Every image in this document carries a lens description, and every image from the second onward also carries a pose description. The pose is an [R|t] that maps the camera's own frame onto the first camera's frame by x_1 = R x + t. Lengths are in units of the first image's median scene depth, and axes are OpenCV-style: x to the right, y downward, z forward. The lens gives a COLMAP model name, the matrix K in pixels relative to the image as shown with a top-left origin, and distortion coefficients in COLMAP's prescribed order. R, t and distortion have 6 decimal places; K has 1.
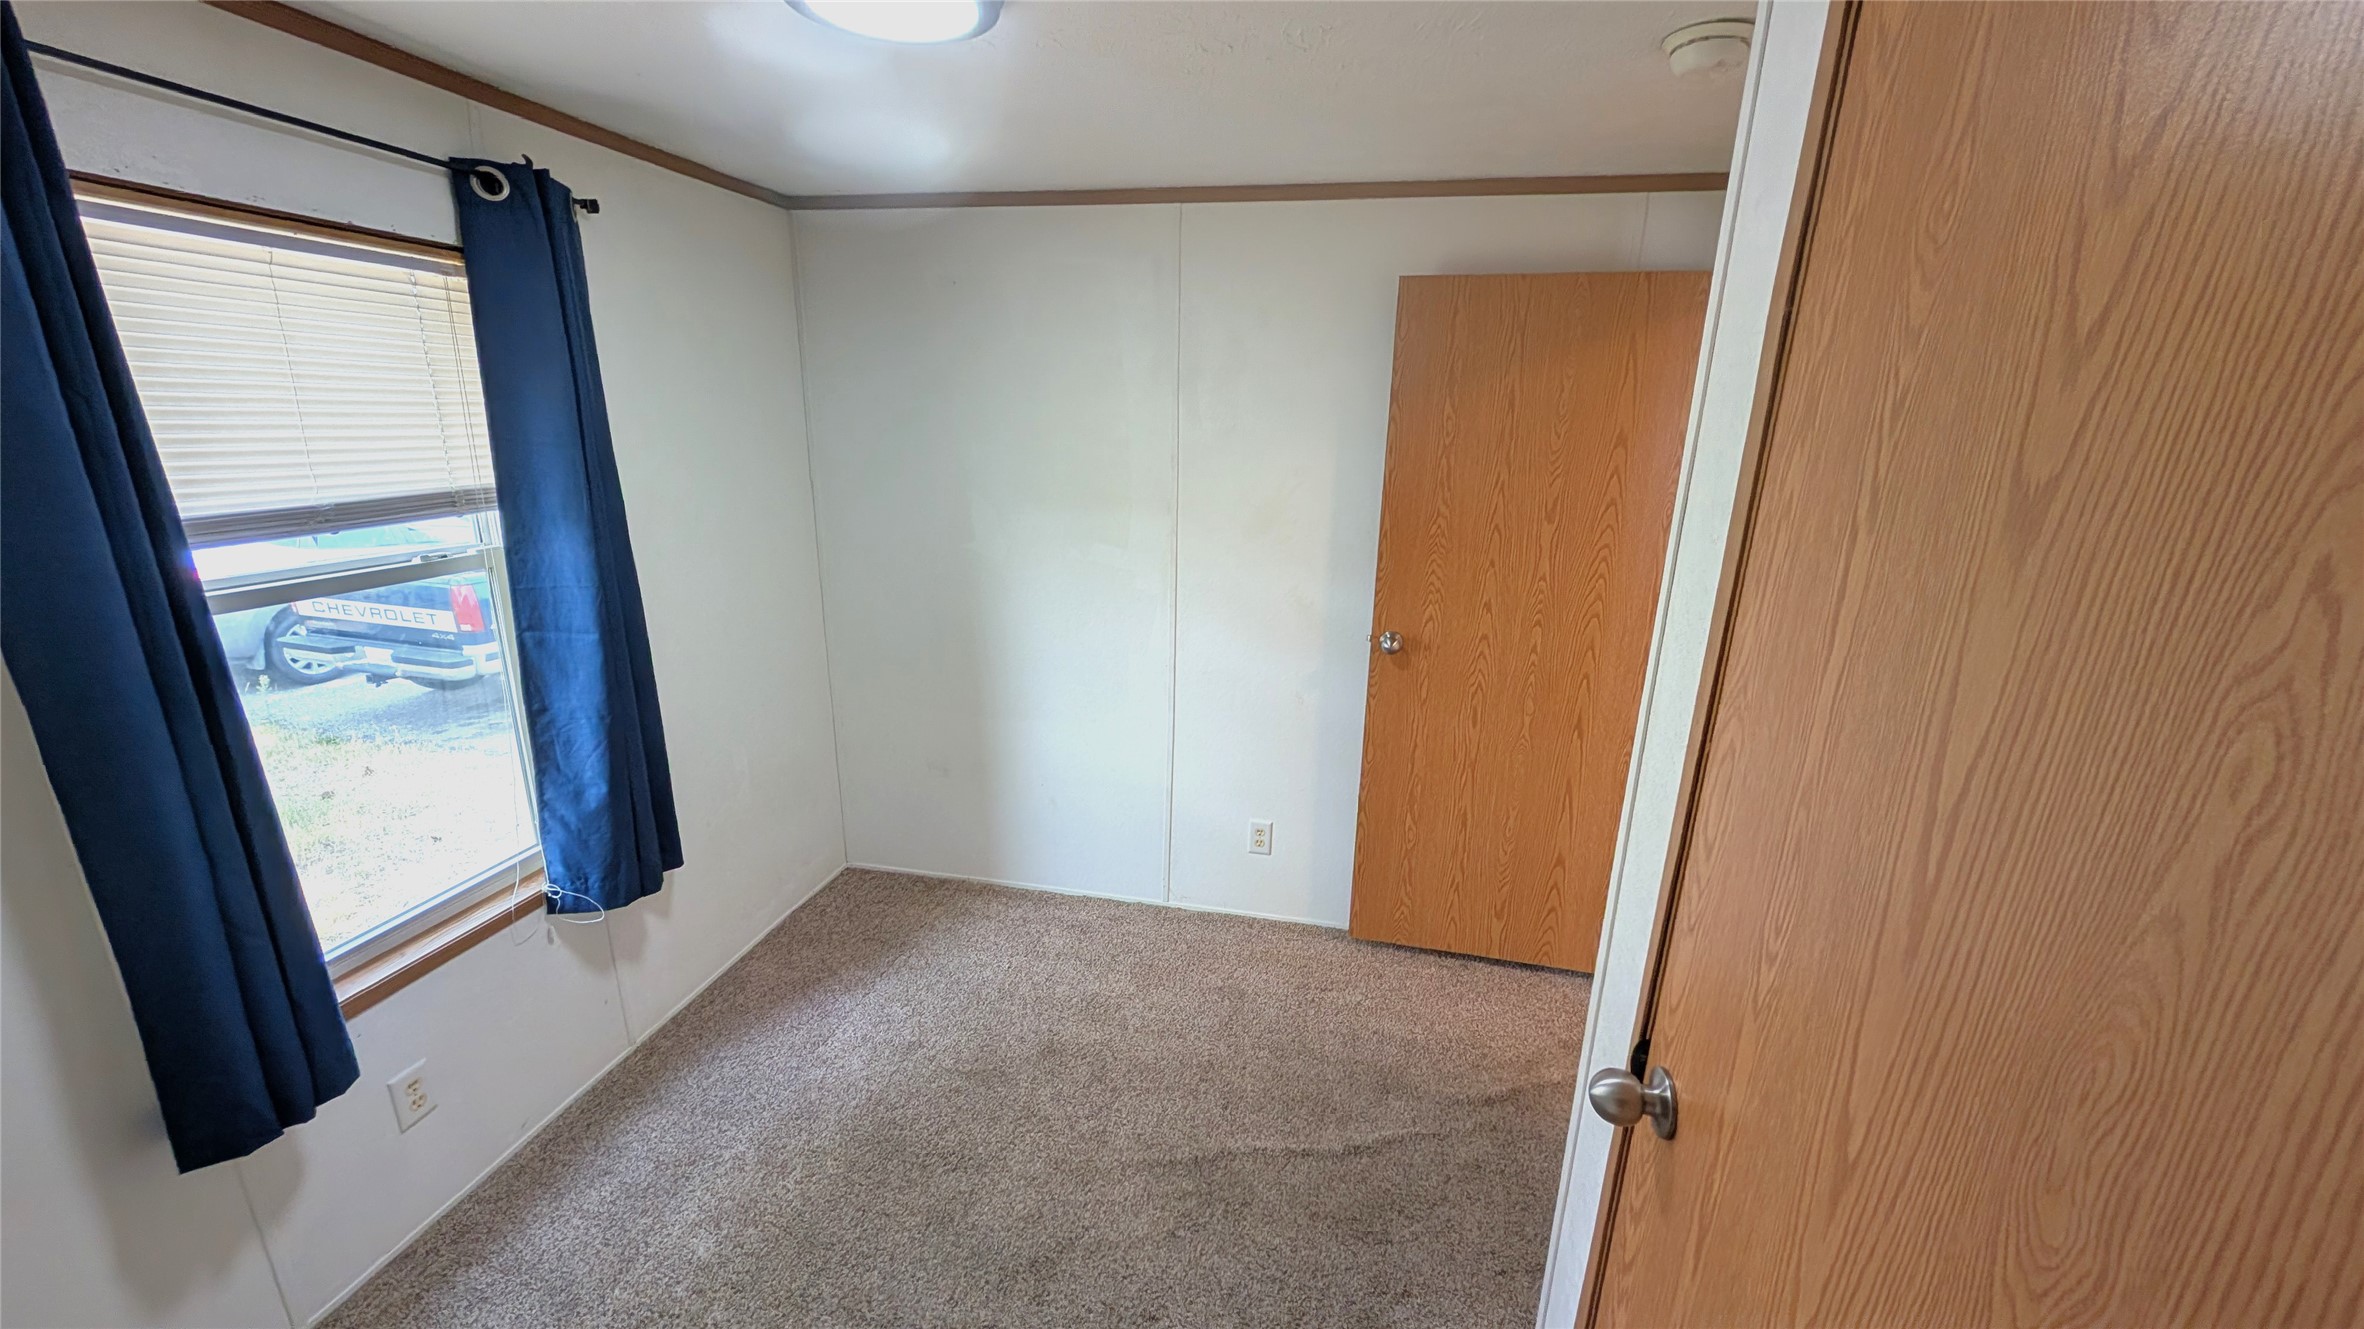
lens RADIAL K [[890.4, 0, 1181.3], [0, 890.4, 664.6], [0, 0, 1]] dist [-0.000204, 0.000448]
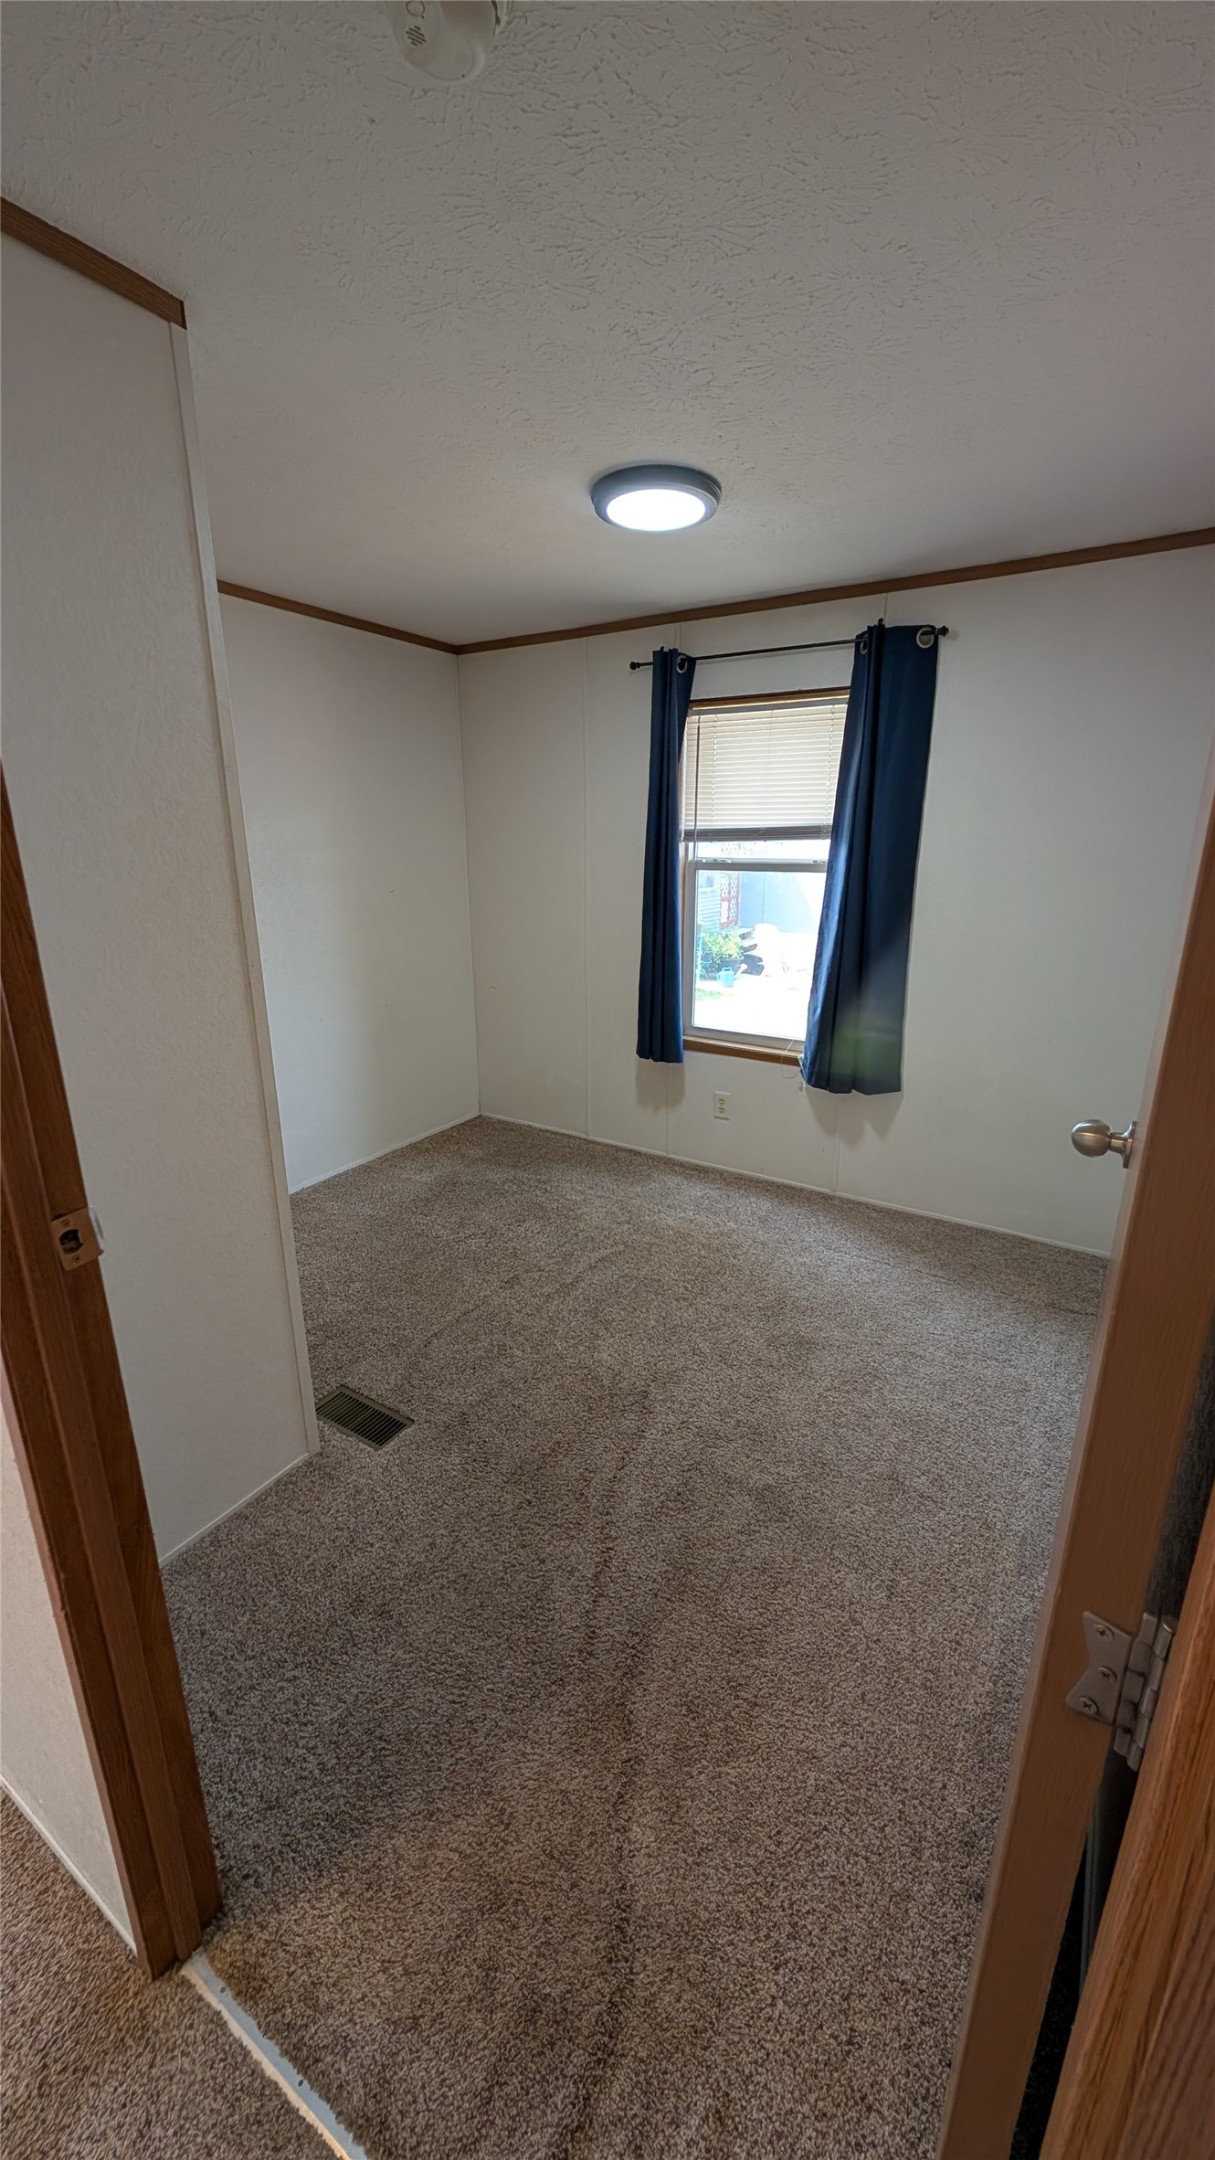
lens RADIAL K [[812.6, 0, 607.5], [0, 812.6, 1080.0], [0, 0, 1]] dist [-0.000886, -0.000066]
pose [[-0.351573, 0.252435, -0.901484, 0.788907], [-0.258204, 0.899460, 0.352566, -0.158233], [0.899848, 0.356719, -0.251046, 0.952329]]
